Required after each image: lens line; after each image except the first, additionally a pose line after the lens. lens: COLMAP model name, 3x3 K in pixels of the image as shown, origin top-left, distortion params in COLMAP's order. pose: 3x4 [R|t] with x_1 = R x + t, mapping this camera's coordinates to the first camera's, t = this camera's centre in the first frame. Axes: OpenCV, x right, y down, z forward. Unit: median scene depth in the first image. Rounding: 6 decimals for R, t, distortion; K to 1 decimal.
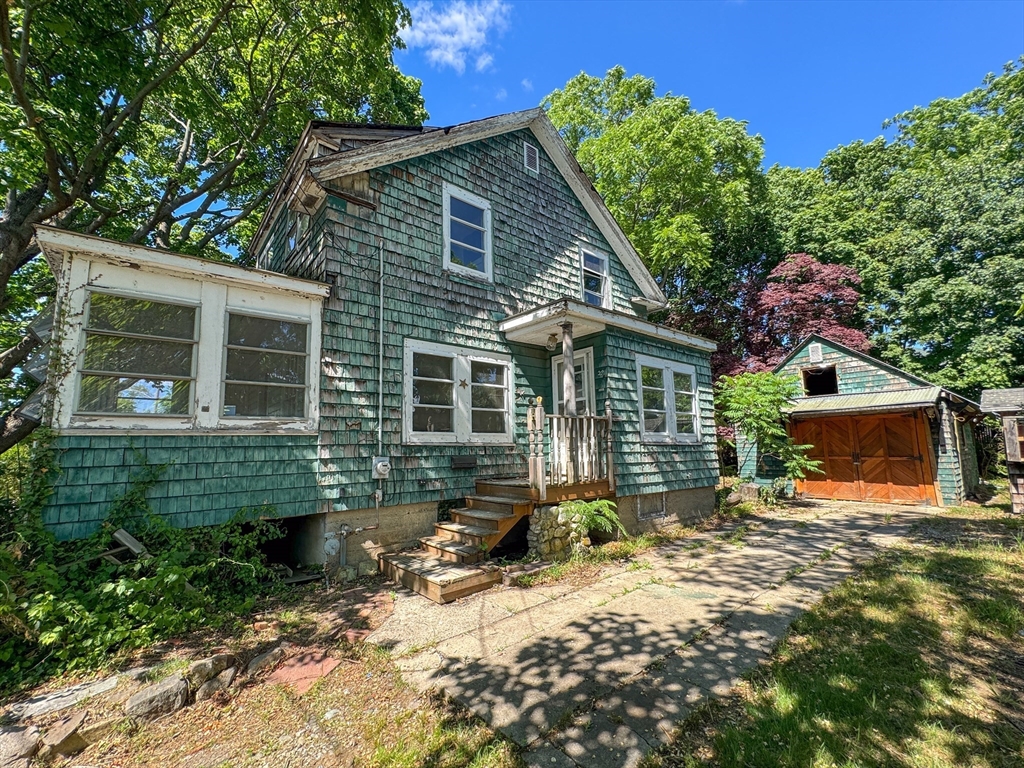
lens RADIAL K [[413.8, 0, 516.0], [0, 413.8, 380.1], [0, 0, 1]] dist [-0.001858, 0.000214]
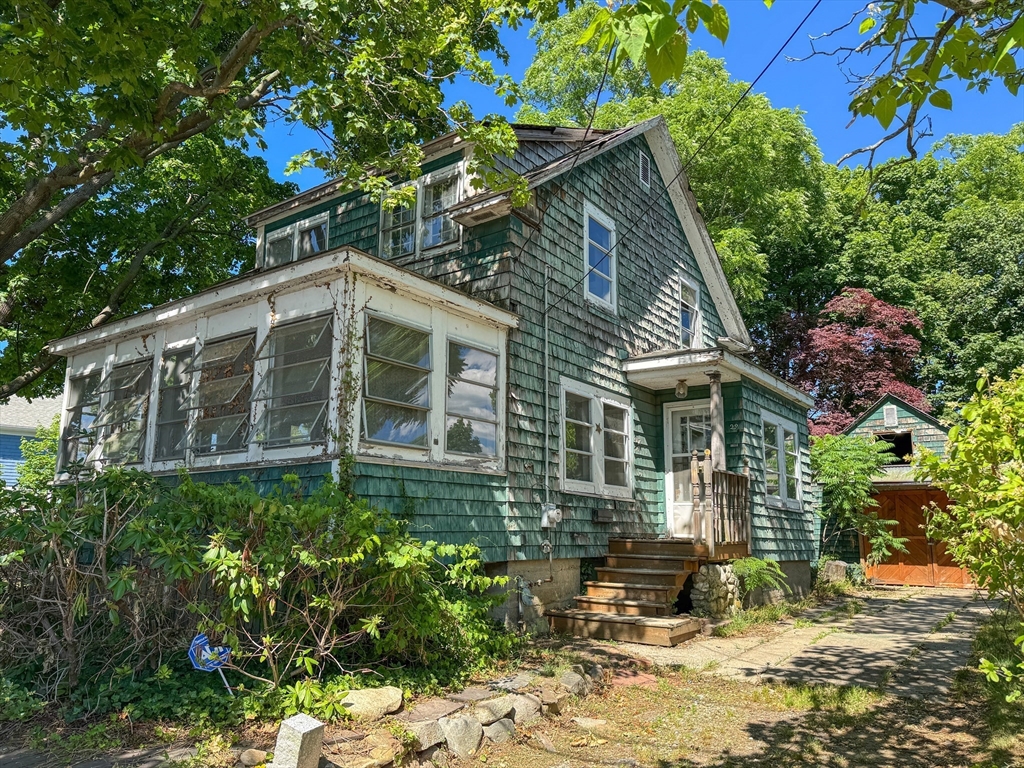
lens RADIAL K [[693.5, 0, 512.0], [0, 693.5, 384.0], [0, 0, 1]] dist [0.147976, -0.198837]
pose [[0.967025, 0.081848, 0.241169, -0.618756], [-0.070676, 0.996002, -0.054631, 0.007961], [-0.244677, 0.035785, 0.968944, -0.381097]]
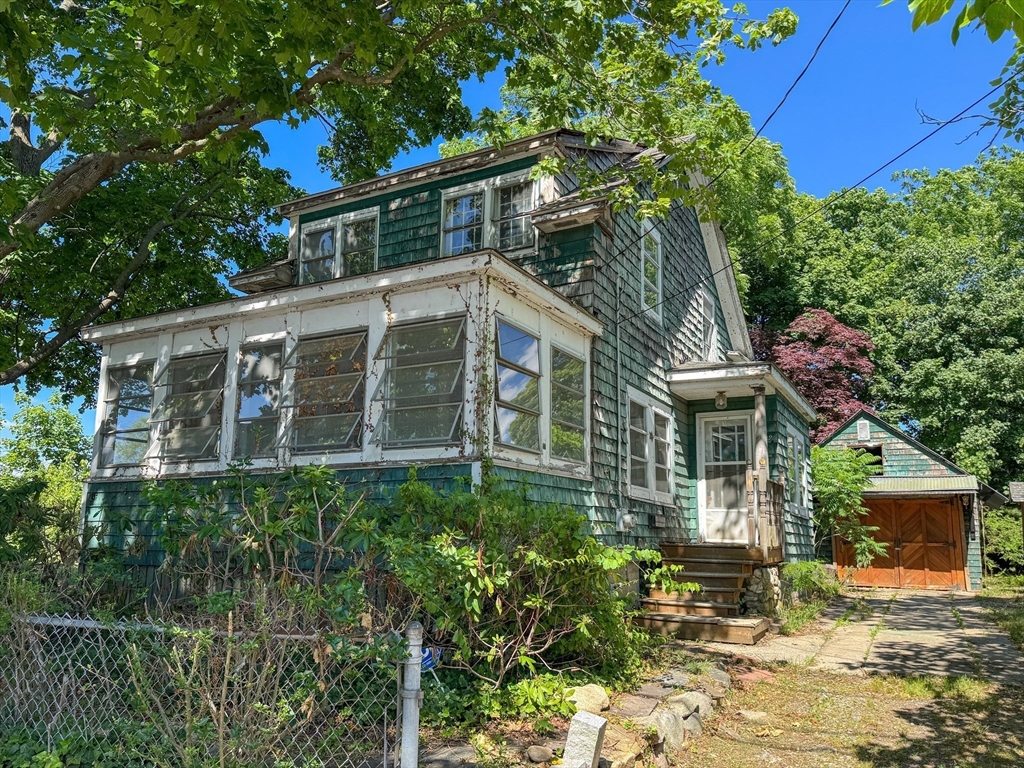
lens RADIAL K [[700.8, 0, 522.7], [0, 700.8, 397.9], [0, 0, 1]] dist [0.141214, -0.190758]
pose [[0.921279, 0.108750, 0.373388, -0.898050], [-0.096478, 0.994004, -0.051460, 0.029494], [-0.376745, 0.011385, 0.926247, -0.316438]]
